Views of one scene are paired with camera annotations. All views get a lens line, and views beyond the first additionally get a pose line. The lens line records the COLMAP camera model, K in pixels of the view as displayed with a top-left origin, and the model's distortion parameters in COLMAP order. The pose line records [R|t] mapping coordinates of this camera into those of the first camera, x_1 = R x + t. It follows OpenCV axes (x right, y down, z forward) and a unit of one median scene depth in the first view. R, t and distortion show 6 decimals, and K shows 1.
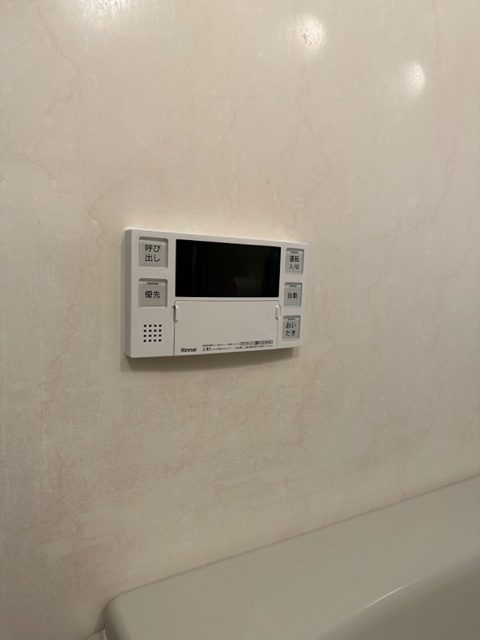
lens RADIAL K [[443.2, 0, 240.7], [0, 443.2, 319.8], [0, 0, 1]] dist [-0.006314, -0.027376]
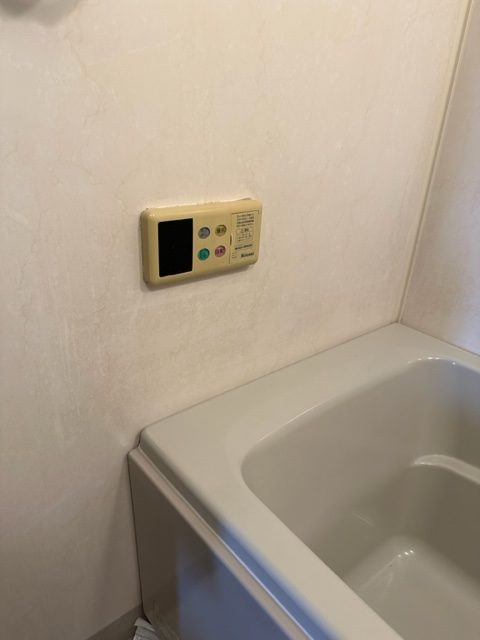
lens RADIAL K [[443.2, 0, 240.2], [0, 443.2, 319.9], [0, 0, 1]] dist [-0.006314, -0.027376]
pose [[0.985457, -0.049597, 0.162527, -0.174552], [-0.010374, 0.937115, 0.348868, -0.318299], [-0.169609, -0.345480, 0.922971, -0.434236]]
